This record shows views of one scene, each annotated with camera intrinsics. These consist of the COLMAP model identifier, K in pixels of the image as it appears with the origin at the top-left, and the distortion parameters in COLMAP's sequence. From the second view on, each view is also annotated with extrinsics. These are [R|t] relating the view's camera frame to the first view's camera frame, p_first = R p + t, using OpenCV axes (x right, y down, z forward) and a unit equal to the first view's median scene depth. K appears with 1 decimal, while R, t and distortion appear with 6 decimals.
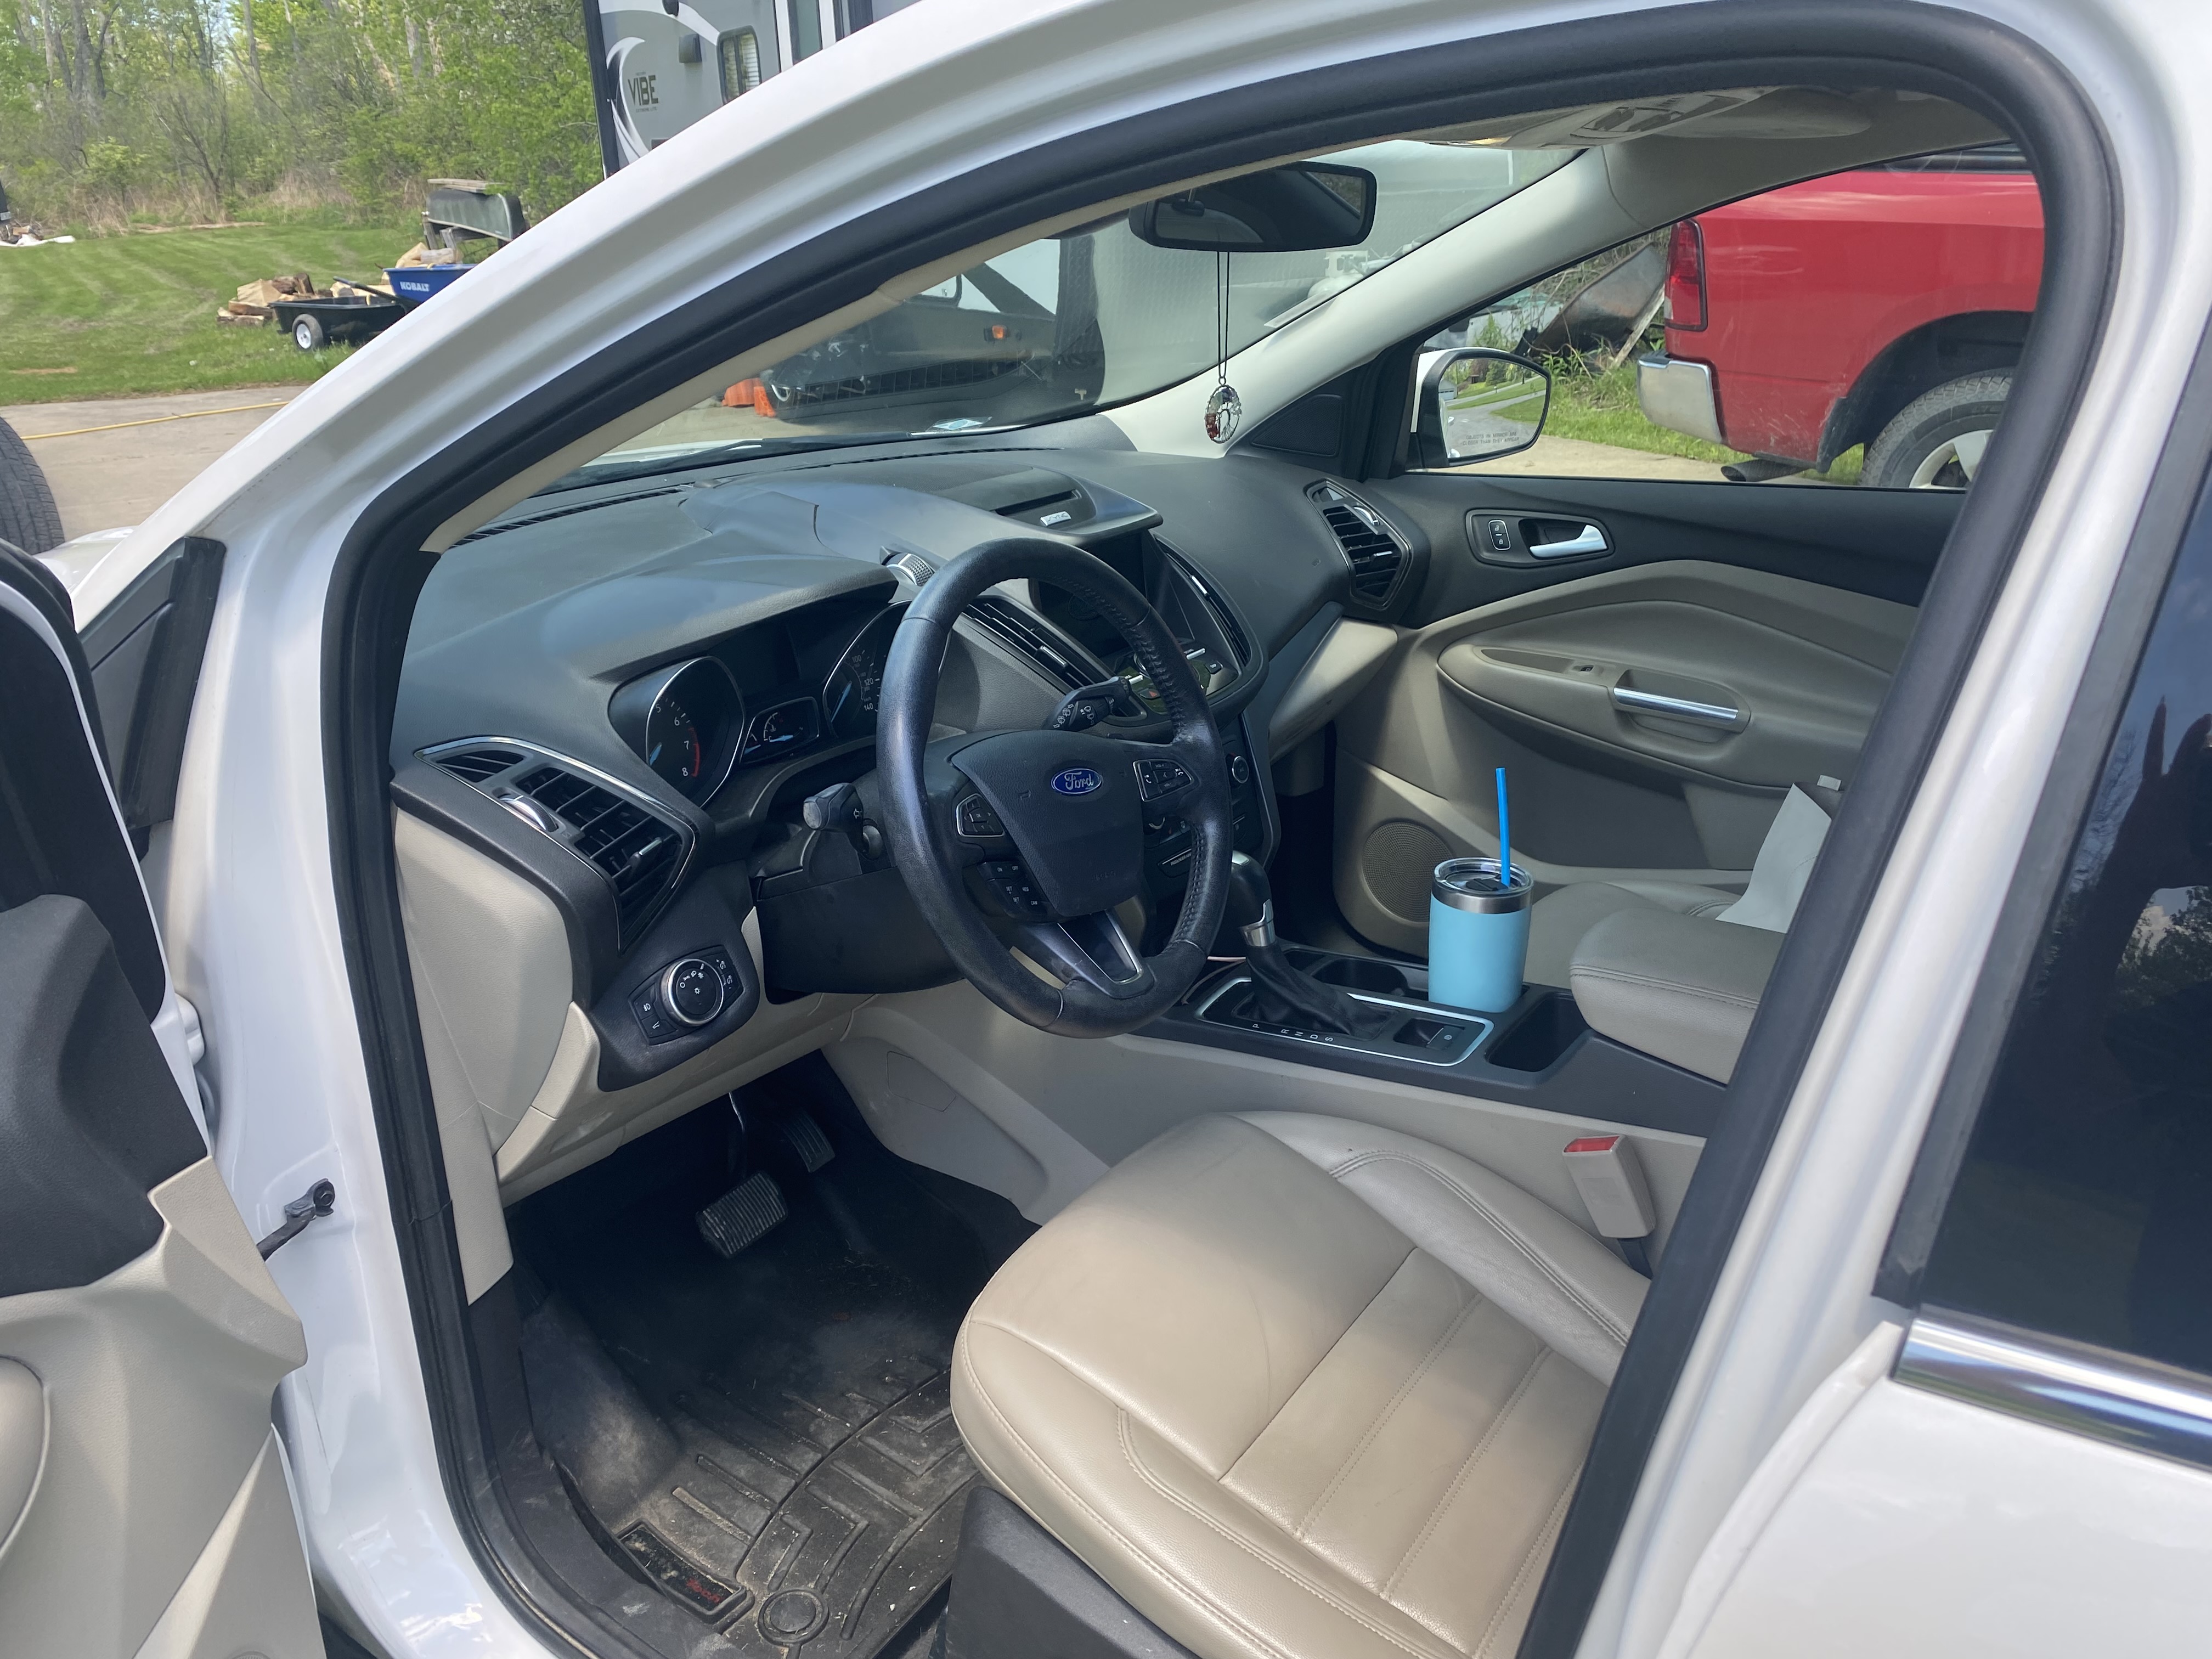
lens RADIAL K [[1660.6, 0, 1103.1], [0, 1660.6, 795.7], [0, 0, 1]] dist [0.030728, -0.038793]
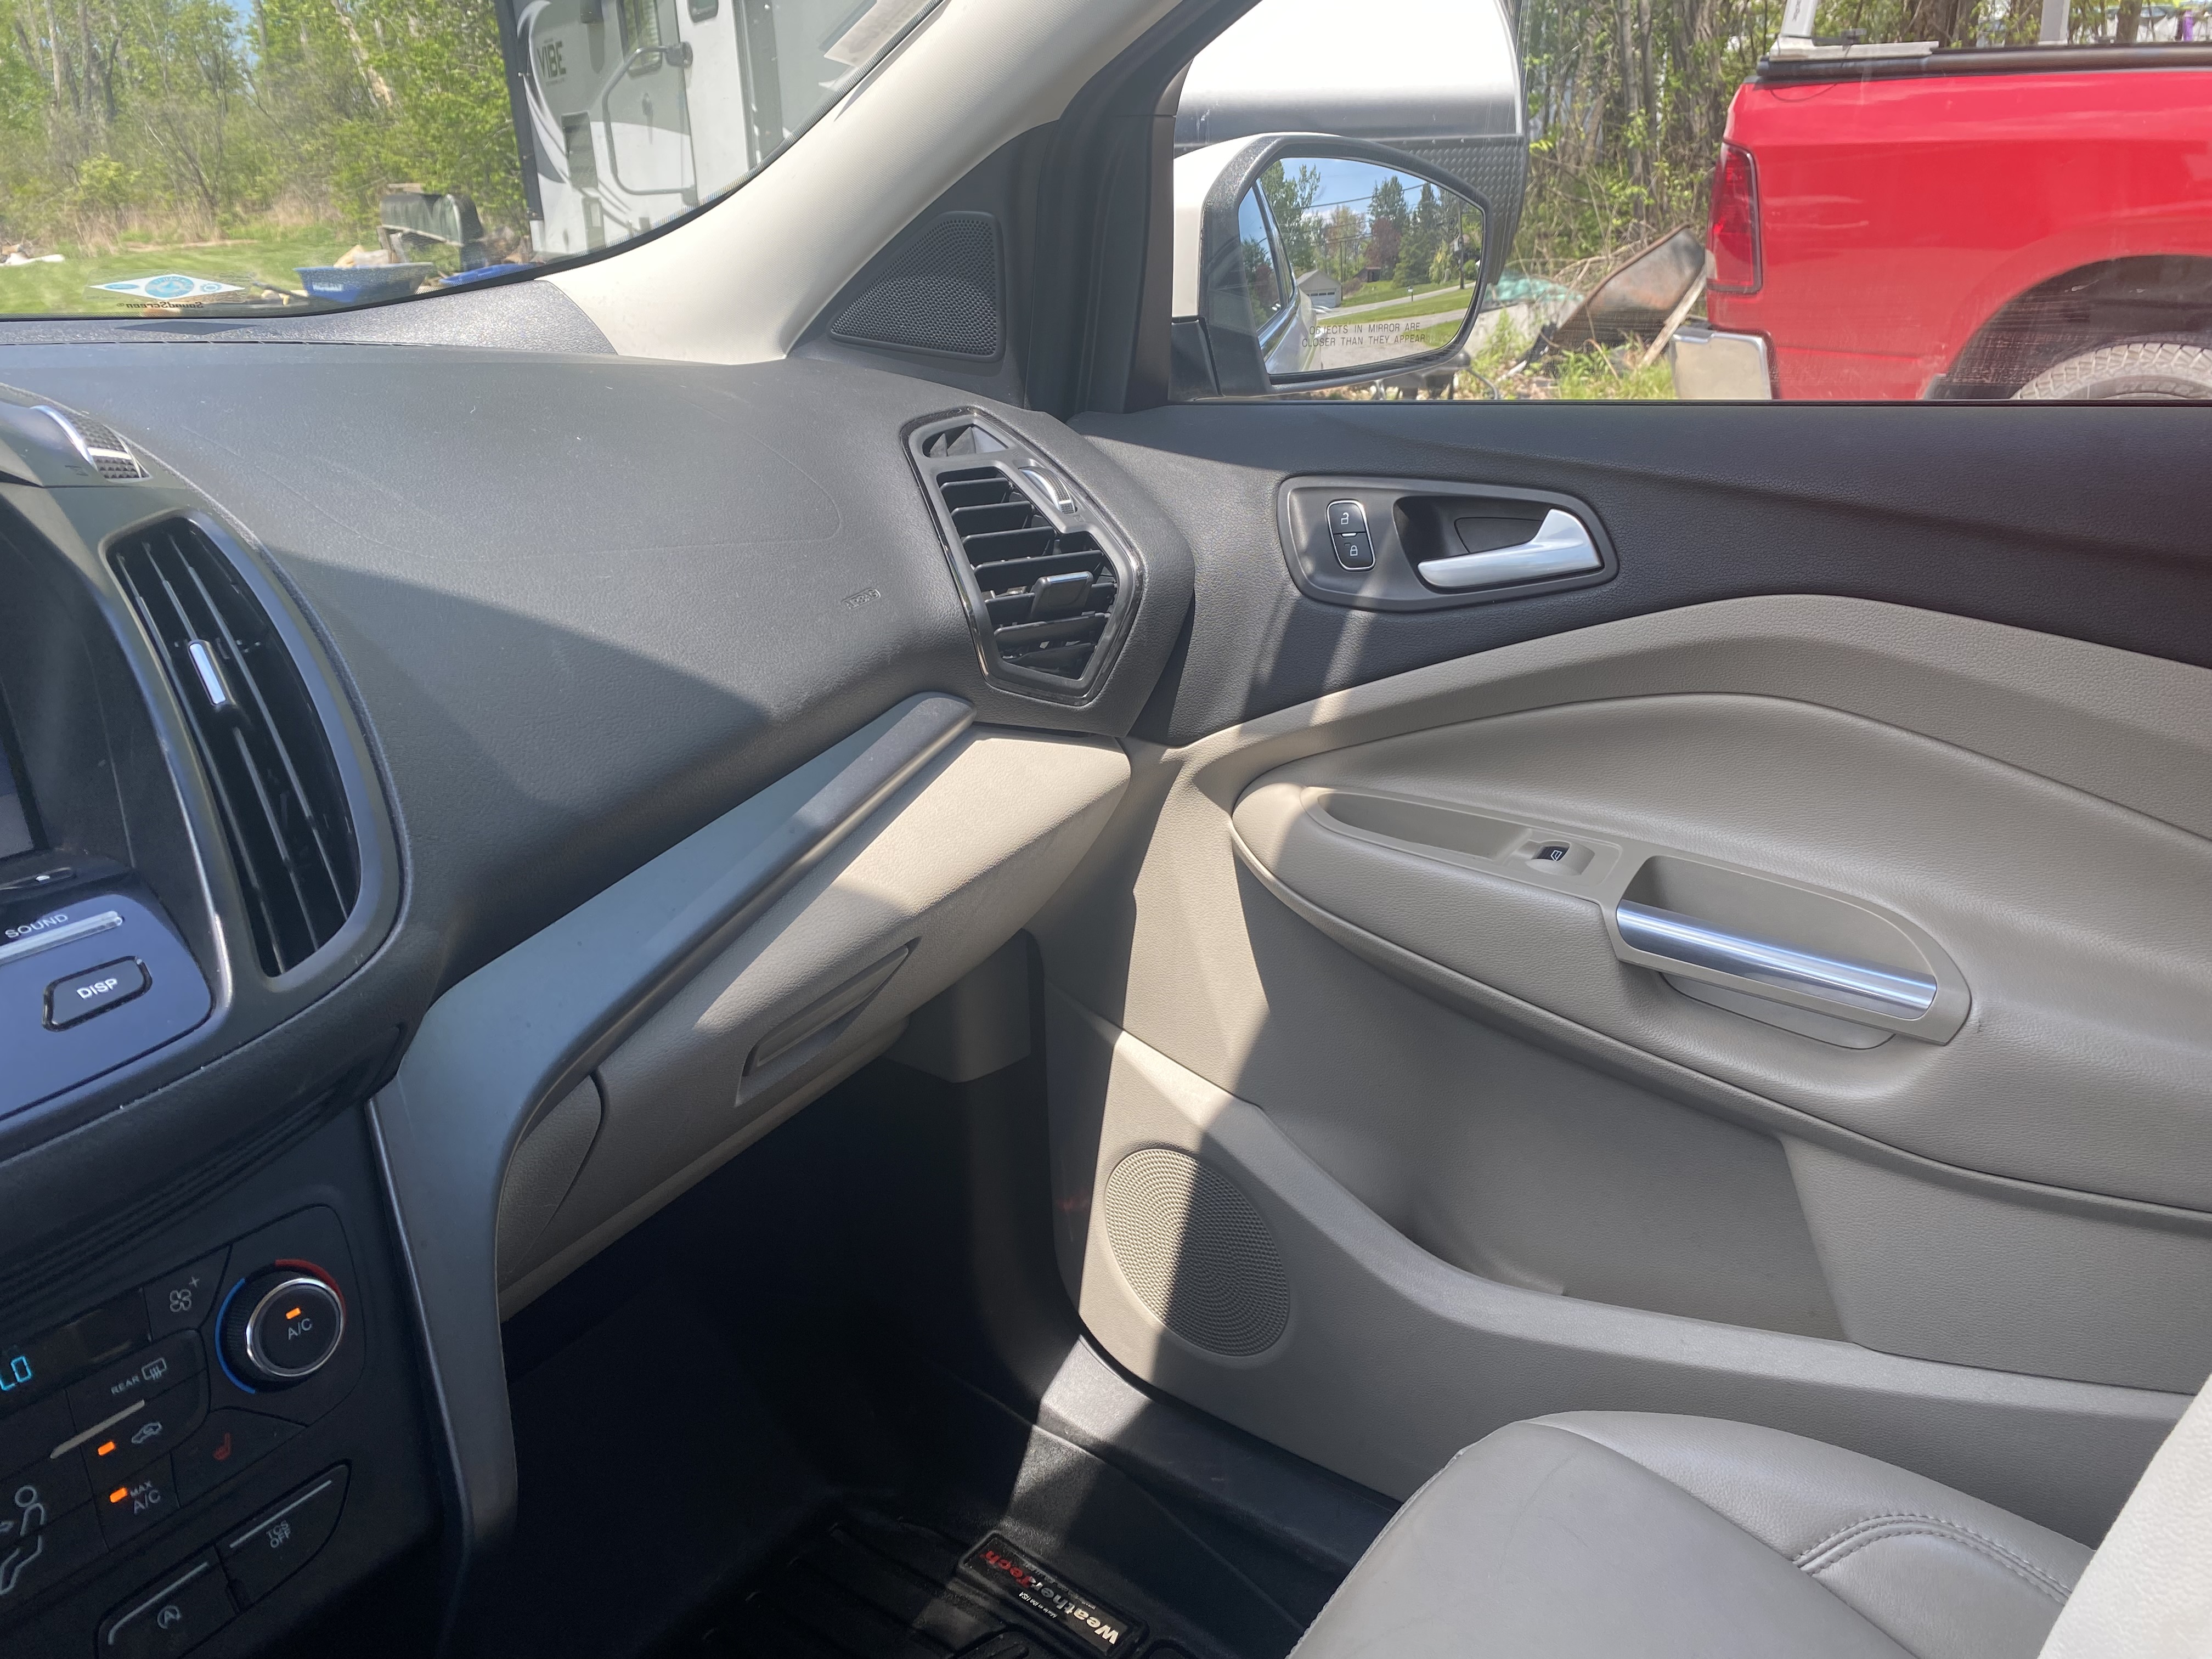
lens RADIAL K [[1693.0, 0, 1106.0], [0, 1693.0, 829.5], [0, 0, 1]] dist [0.002223, -0.005632]
pose [[0.999936, 0.001690, -0.011152, 0.069024], [-0.001663, 0.999996, 0.002365, -0.031353], [0.011156, -0.002346, 0.999935, 0.216240]]
